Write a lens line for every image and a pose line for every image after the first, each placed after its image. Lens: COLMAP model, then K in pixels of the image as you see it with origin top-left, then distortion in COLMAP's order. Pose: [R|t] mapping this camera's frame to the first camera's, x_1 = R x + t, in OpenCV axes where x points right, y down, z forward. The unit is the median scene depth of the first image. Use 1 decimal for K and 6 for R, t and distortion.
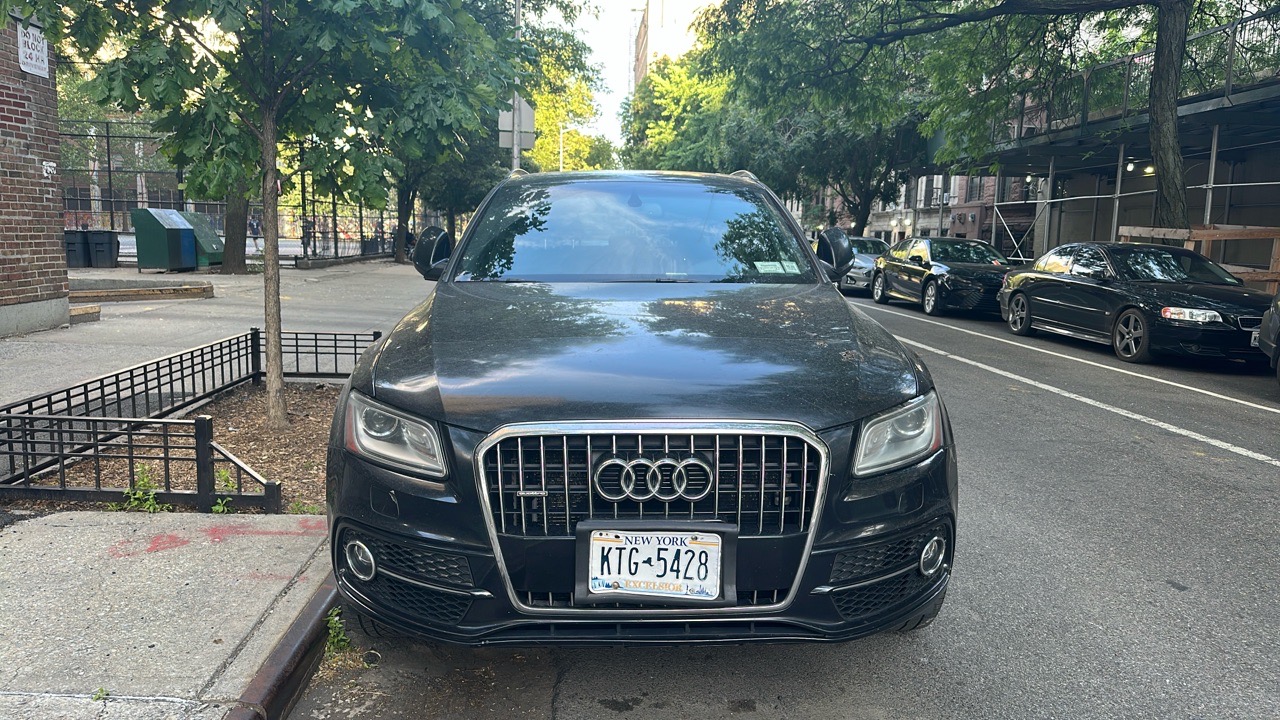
lens RADIAL K [[843.7, 0, 640.0], [0, 843.7, 360.0], [0, 0, 1]] dist [0.026650, -0.038754]
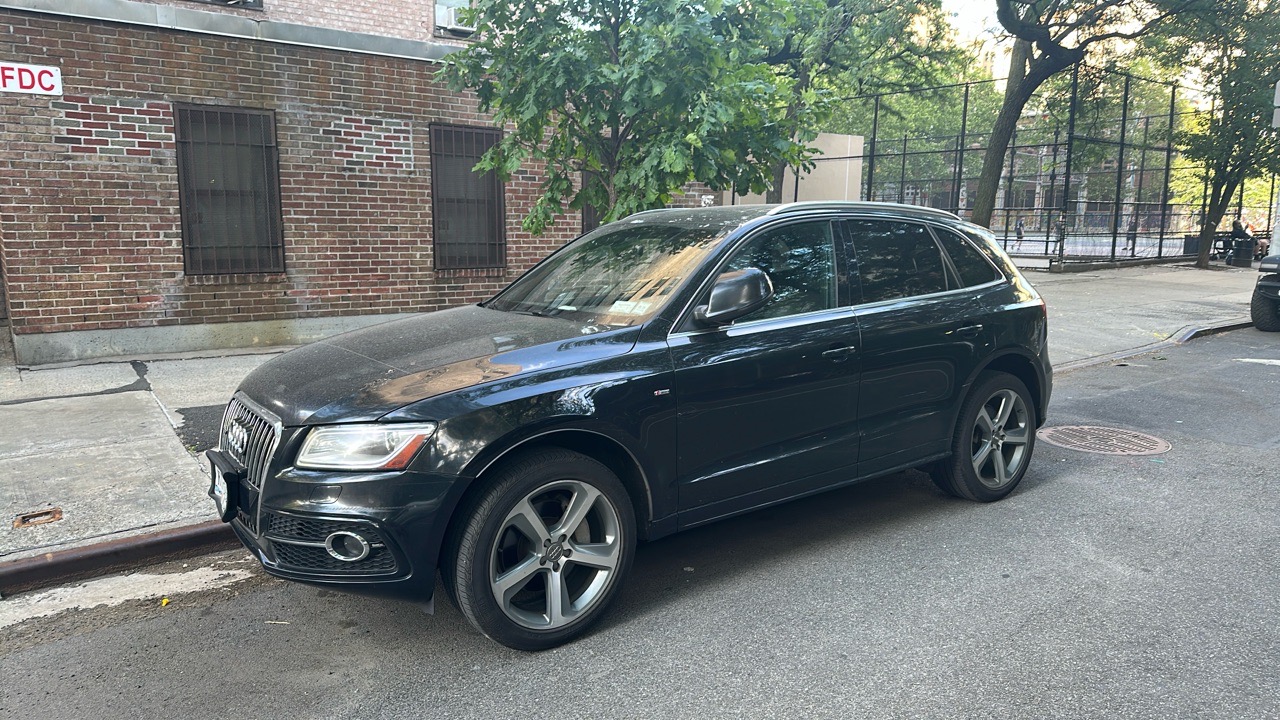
lens RADIAL K [[844.3, 0, 639.6], [0, 844.3, 357.3], [0, 0, 1]] dist [0.024756, -0.036331]
pose [[0.553000, 0.123252, -0.824015, 0.705828], [-0.116859, 0.990696, 0.069758, -0.095920], [0.824946, 0.057718, 0.562258, 0.255596]]
